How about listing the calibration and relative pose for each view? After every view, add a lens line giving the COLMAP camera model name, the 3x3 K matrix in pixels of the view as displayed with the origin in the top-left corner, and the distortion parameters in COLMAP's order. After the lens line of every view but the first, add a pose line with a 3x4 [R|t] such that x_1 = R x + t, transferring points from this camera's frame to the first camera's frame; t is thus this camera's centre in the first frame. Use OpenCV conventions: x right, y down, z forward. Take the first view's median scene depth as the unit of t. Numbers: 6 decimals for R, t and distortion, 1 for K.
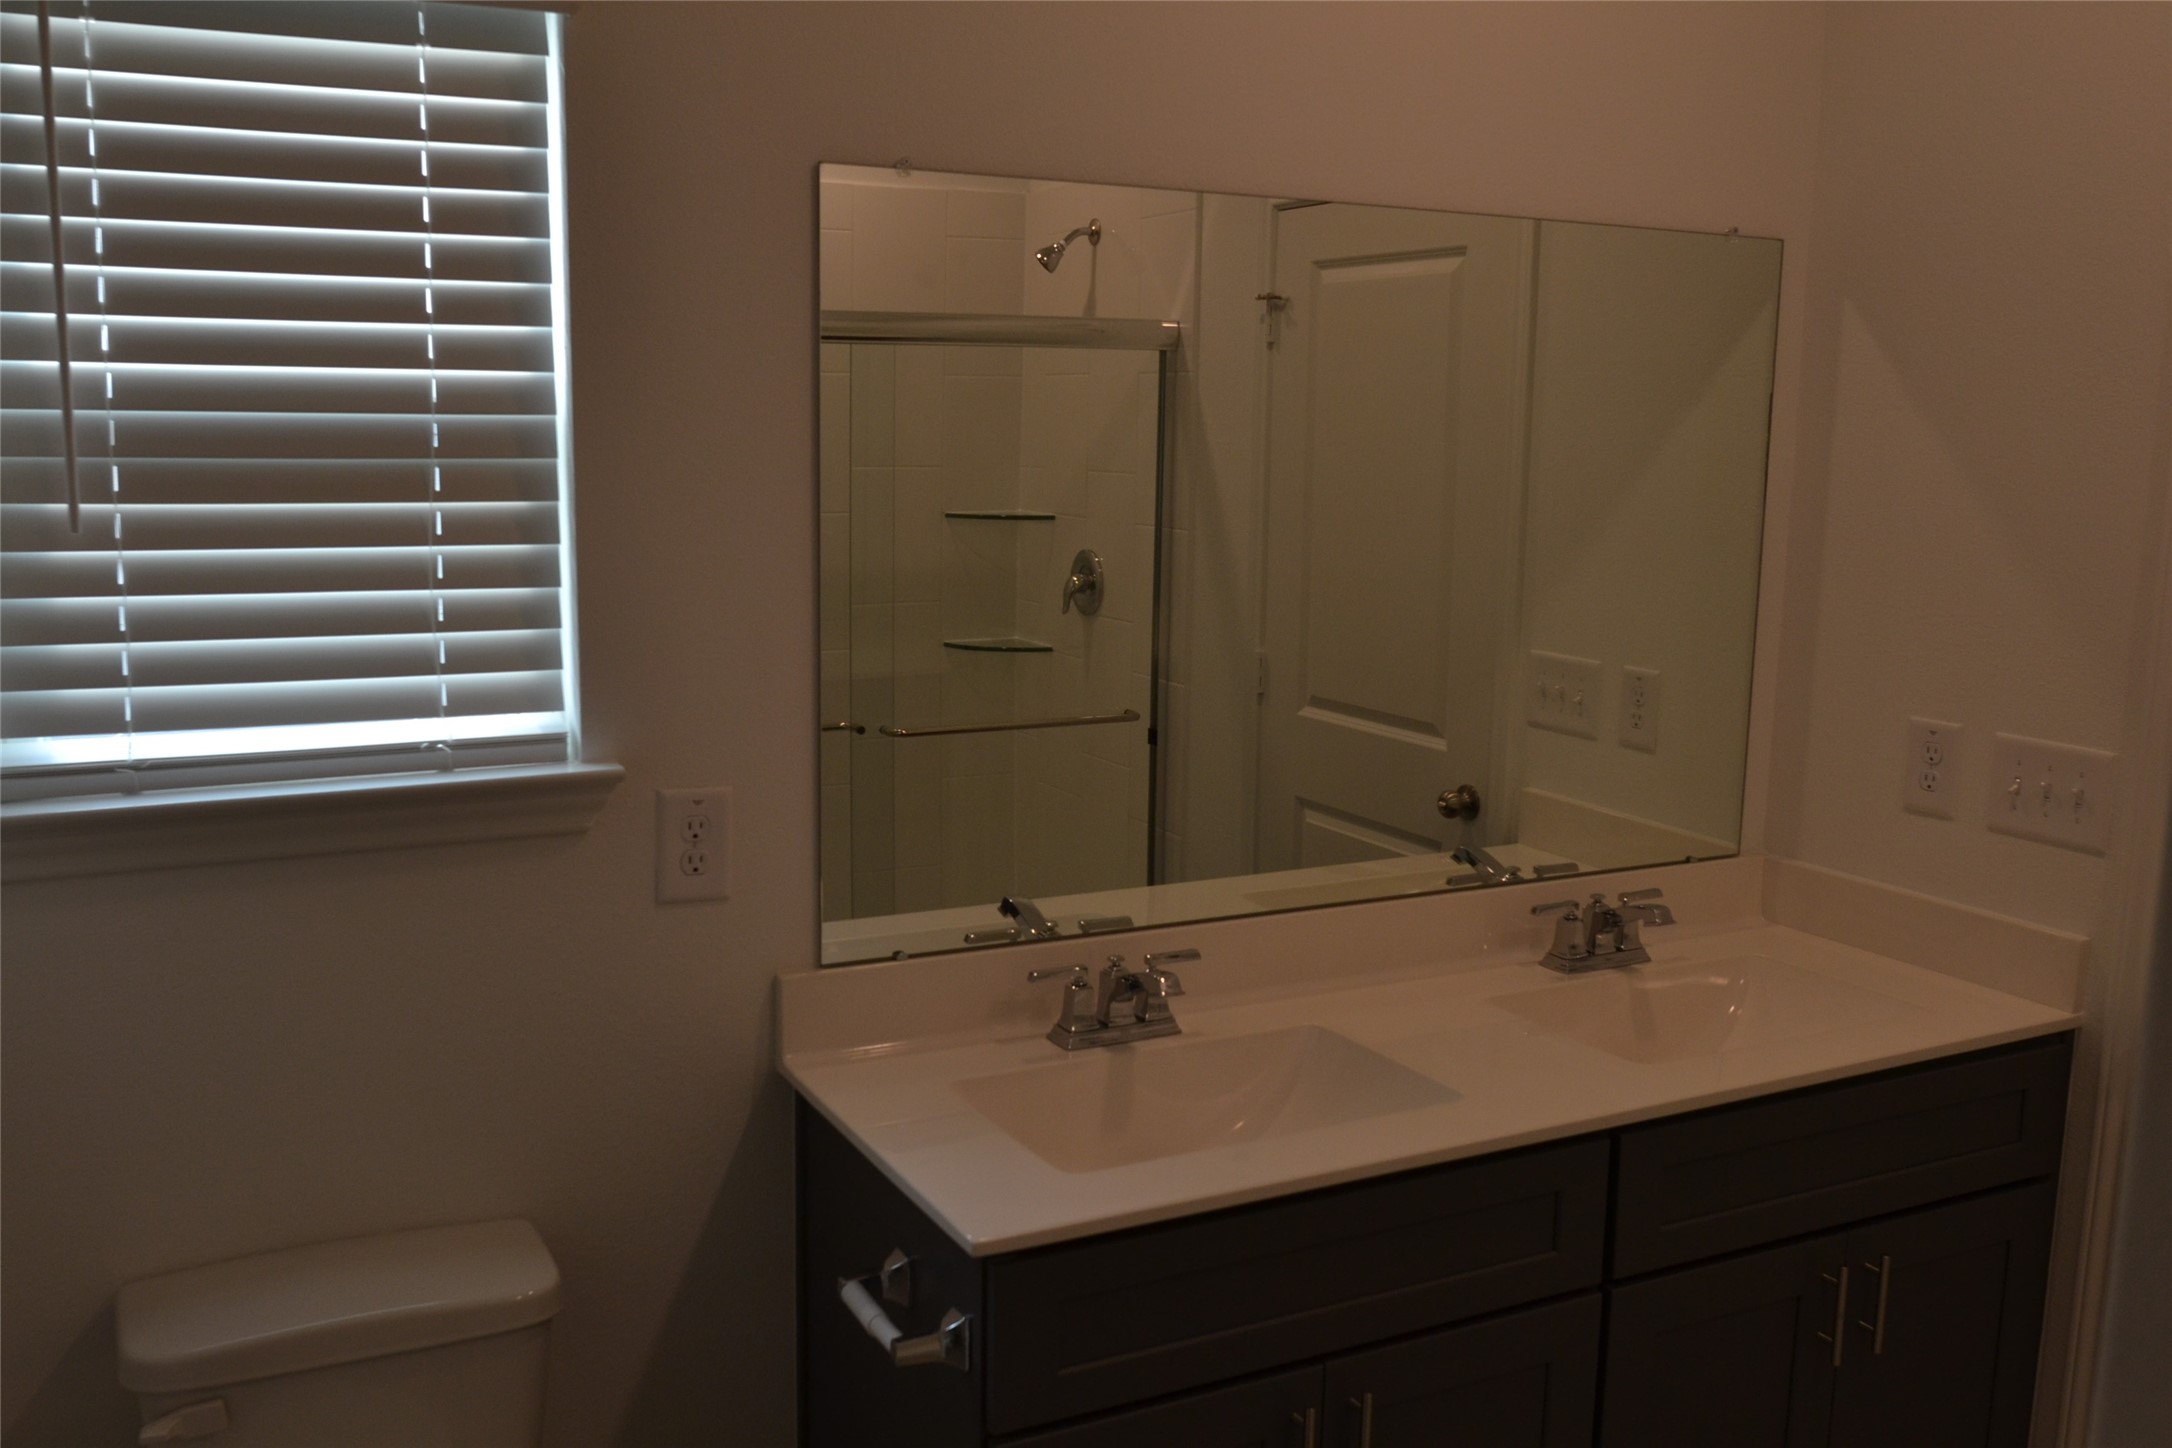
lens RADIAL K [[1932.7, 0, 1076.5], [0, 1932.7, 725.2], [0, 0, 1]] dist [-0.046498, 0.025748]
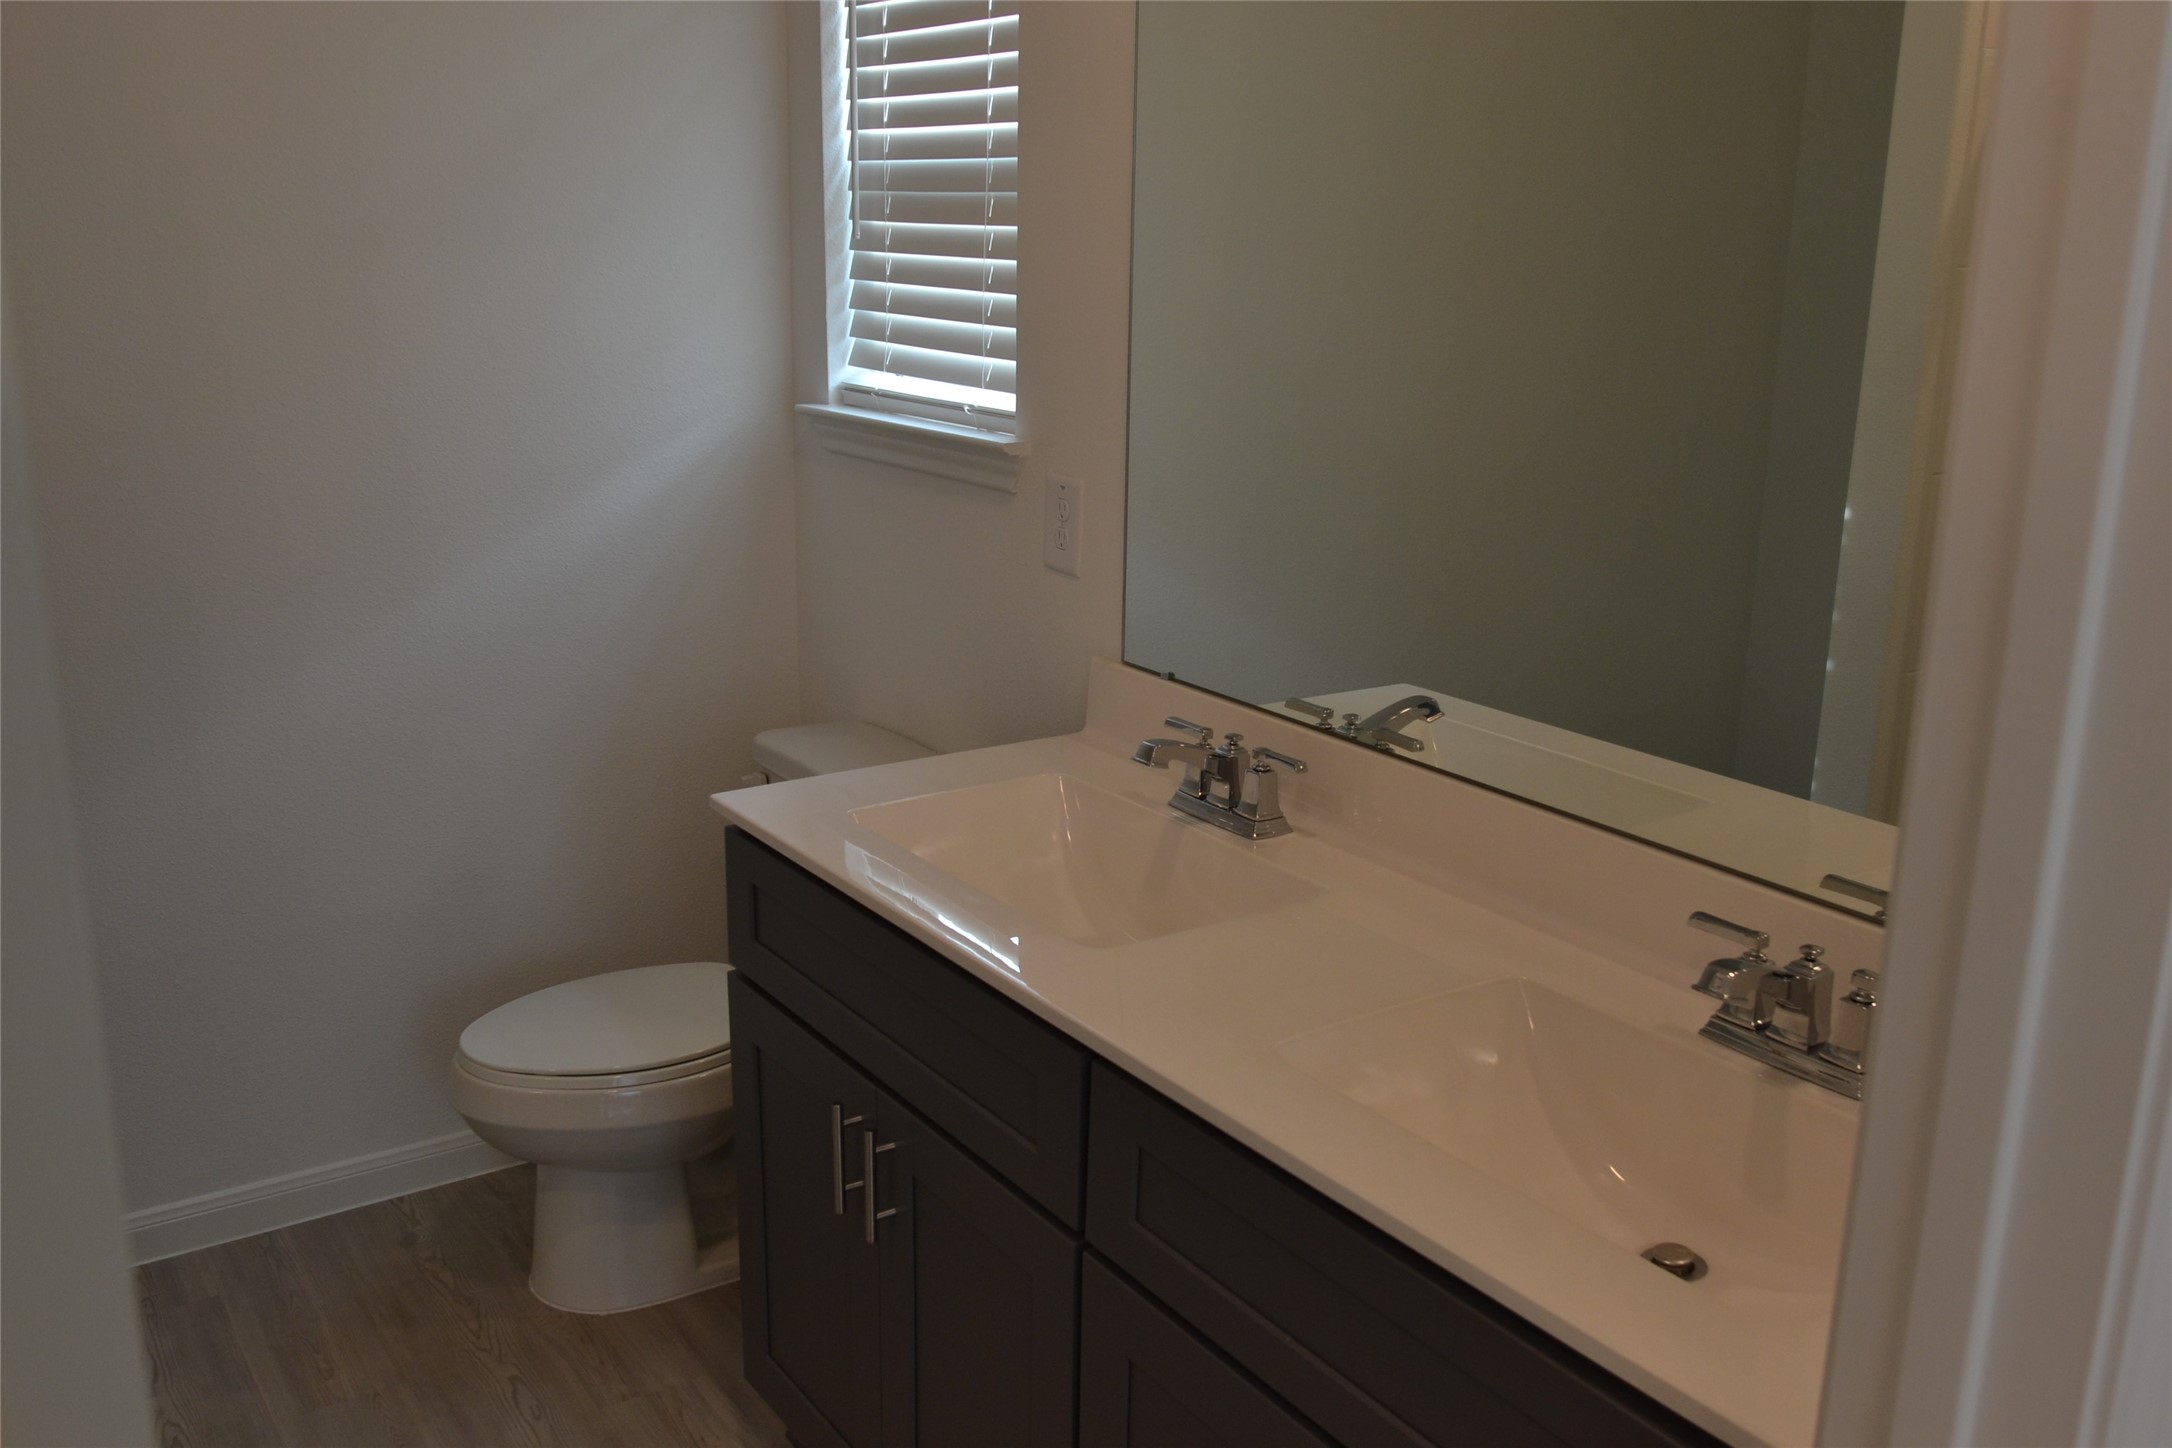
lens RADIAL K [[1937.2, 0, 1075.1], [0, 1937.2, 727.0], [0, 0, 1]] dist [-0.047307, 0.030437]
pose [[0.114878, 0.244950, -0.962706, 0.973293], [-0.172617, 0.959301, 0.223486, -0.085191], [0.978267, 0.140506, 0.152485, 0.836287]]
